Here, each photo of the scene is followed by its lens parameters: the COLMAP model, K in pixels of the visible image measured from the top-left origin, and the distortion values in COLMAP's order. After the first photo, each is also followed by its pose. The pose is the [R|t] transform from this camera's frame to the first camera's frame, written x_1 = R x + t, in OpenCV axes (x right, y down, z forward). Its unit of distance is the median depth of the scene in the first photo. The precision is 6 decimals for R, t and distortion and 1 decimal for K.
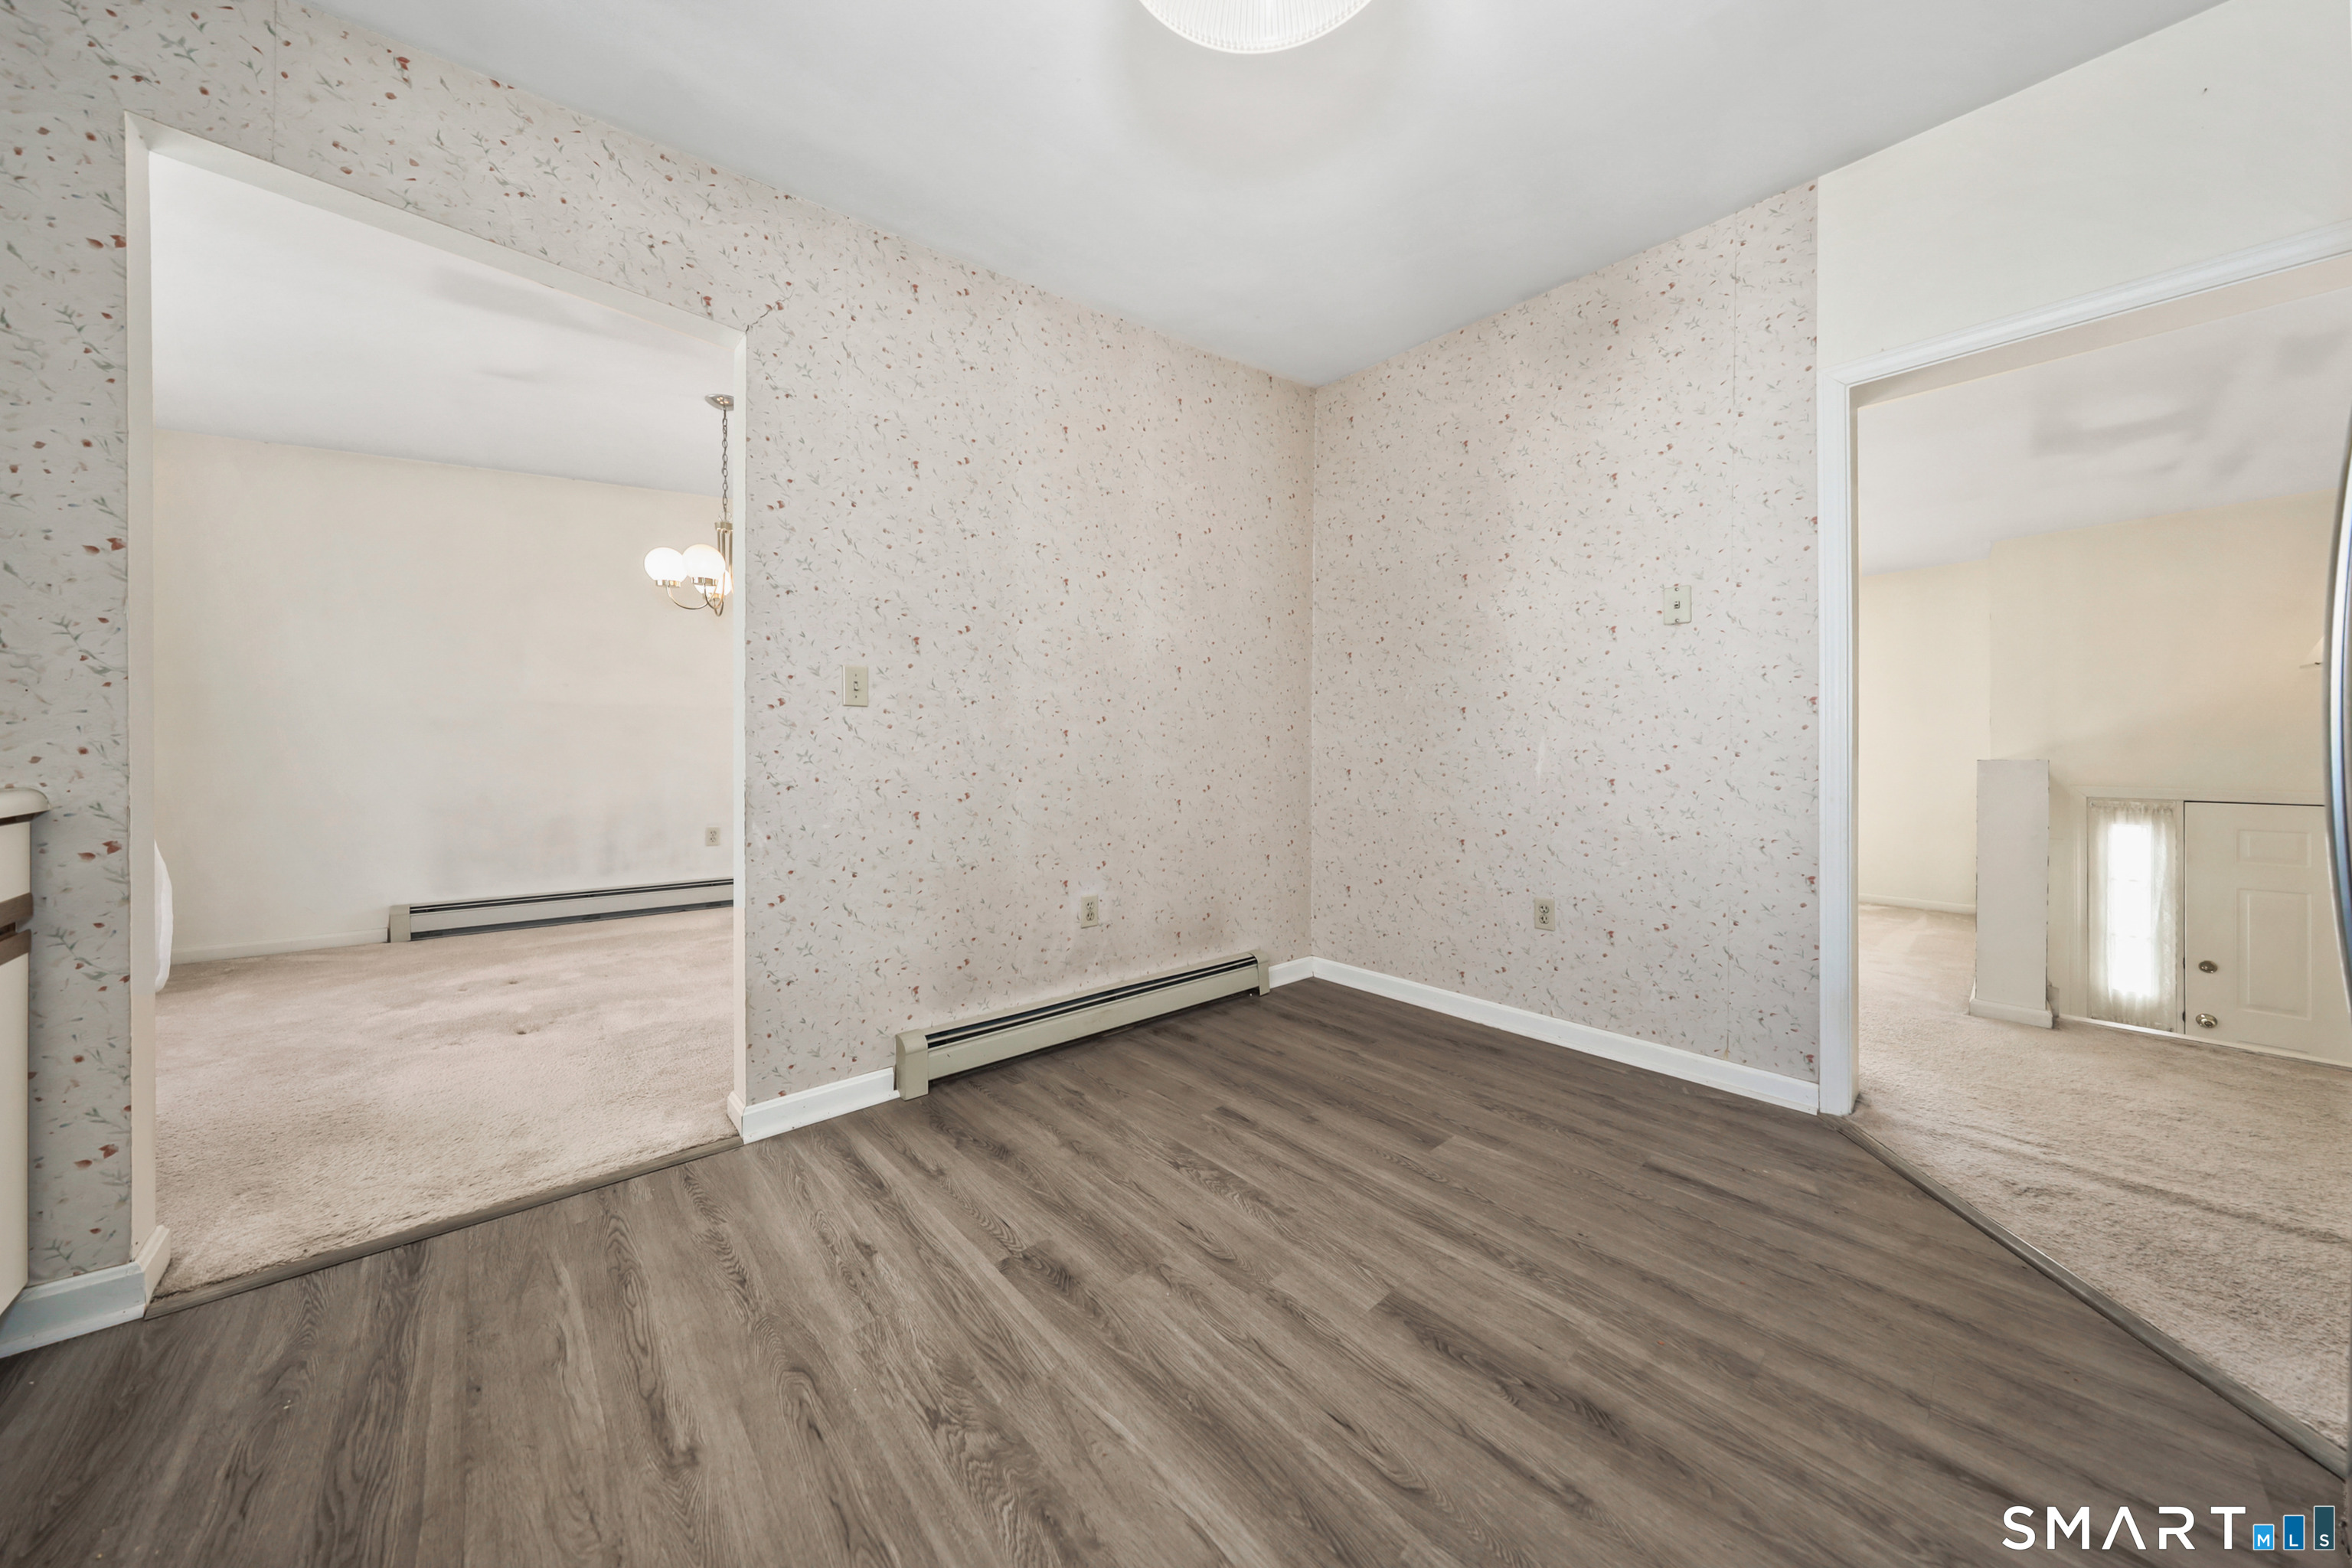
lens RADIAL K [[755.1, 0, 1186.4], [0, 755.1, 749.3], [0, 0, 1]] dist [0.000571, -0.000081]
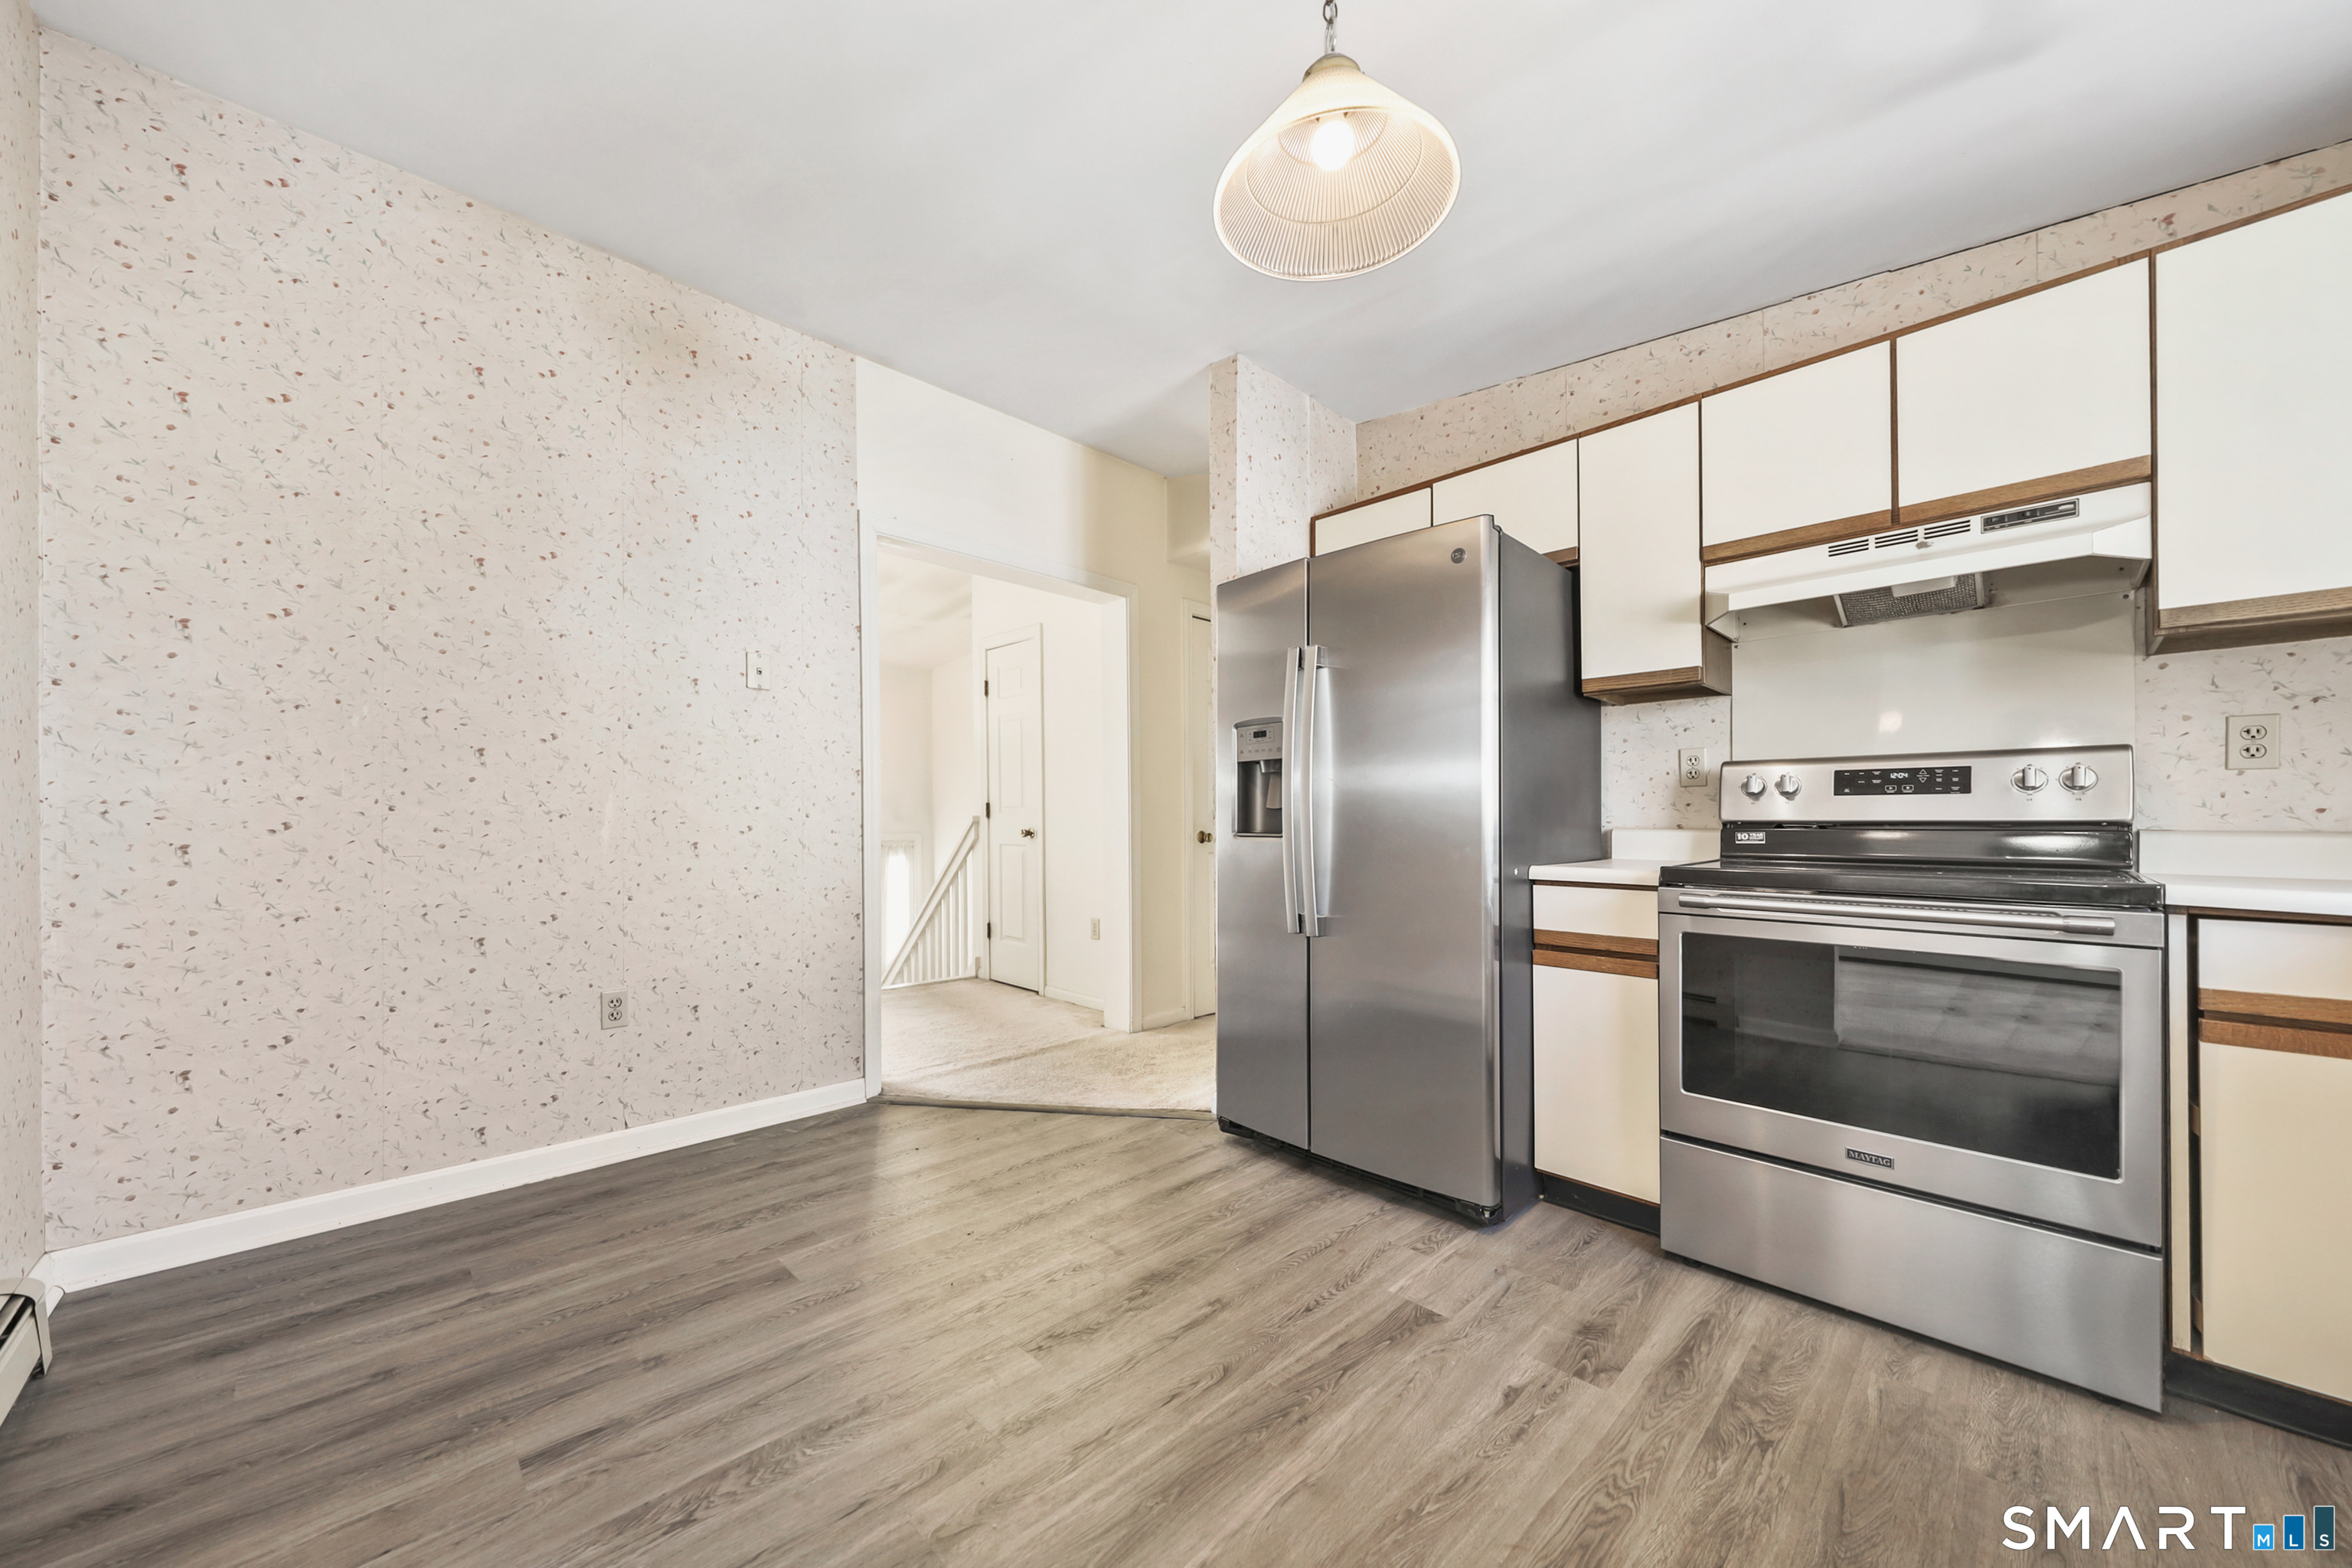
lens RADIAL K [[835.9, 0, 1145.7], [0, 835.9, 821.1], [0, 0, 1]] dist [0.001330, 0.000131]
pose [[-0.000941, -0.015145, 0.999885, -0.656579], [-0.014035, 0.999787, 0.015130, -0.013388], [-0.999901, -0.014019, -0.001153, 0.643184]]
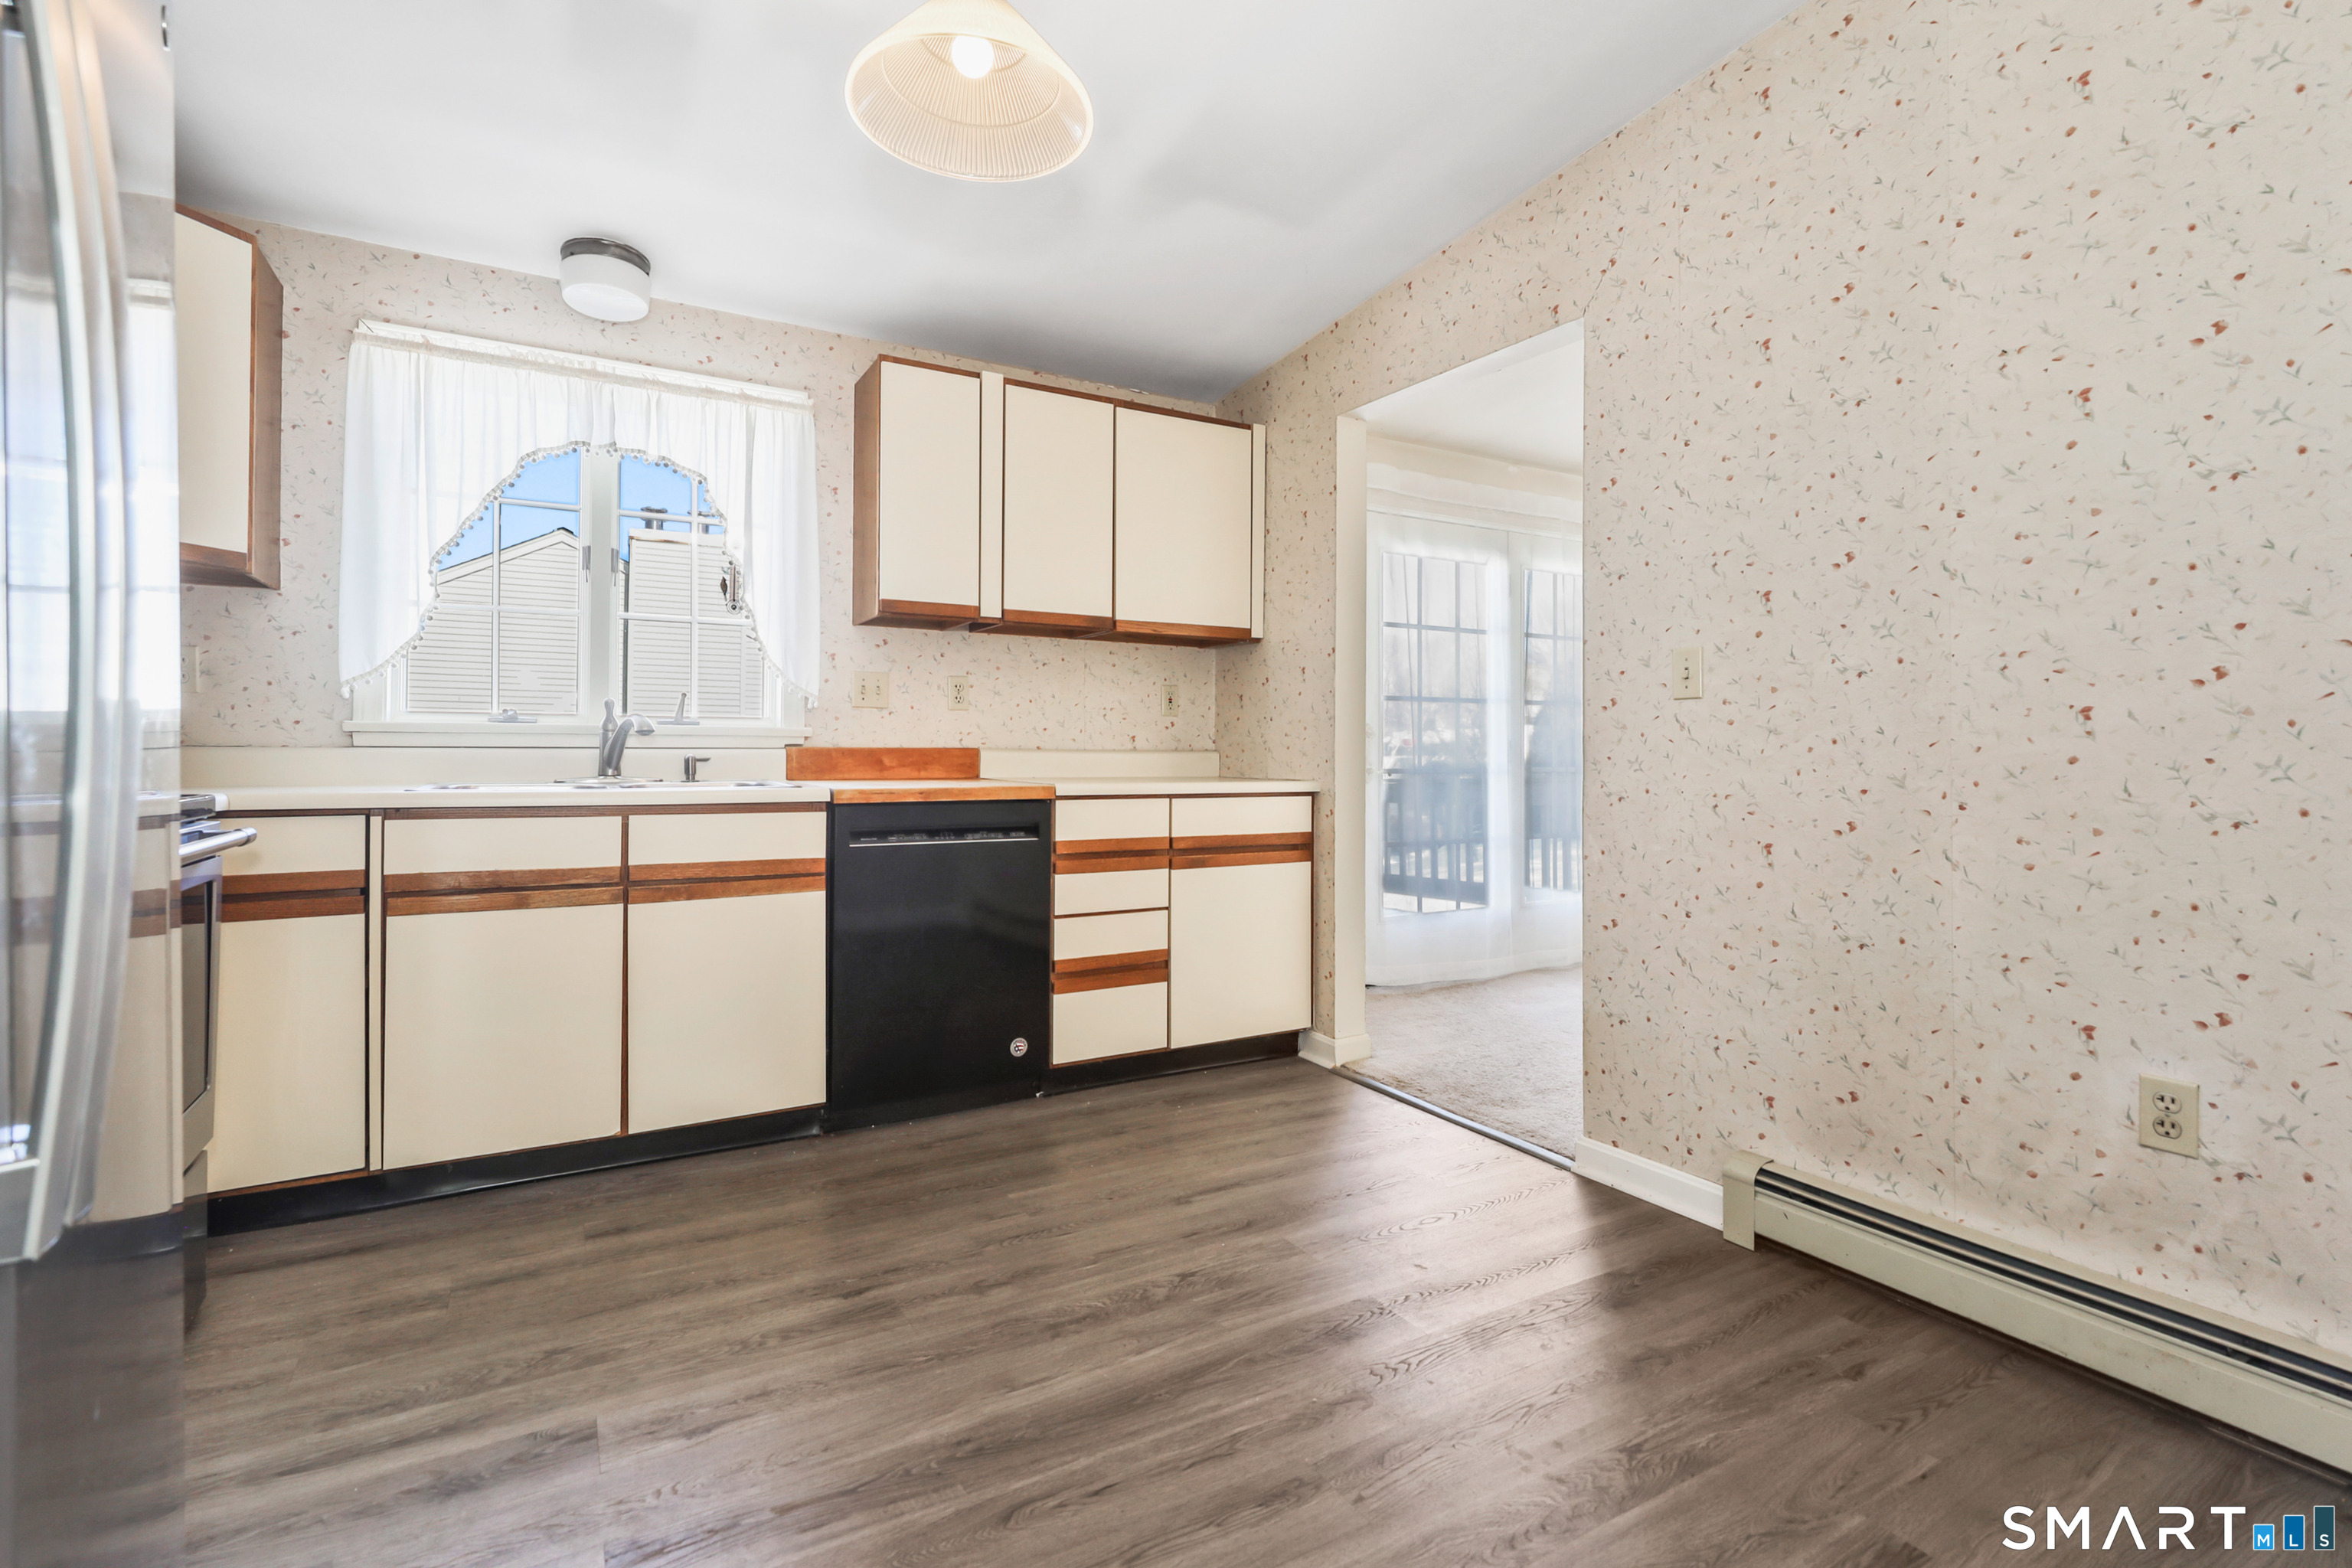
lens RADIAL K [[1086.5, 0, 1173.3], [0, 1086.5, 749.0], [0, 0, 1]] dist [-0.001870, -0.000357]
pose [[-0.217801, -0.021600, -0.975754, 0.898303], [0.000689, 0.999751, -0.022285, 0.022373], [0.975993, -0.005526, -0.217732, 0.837500]]
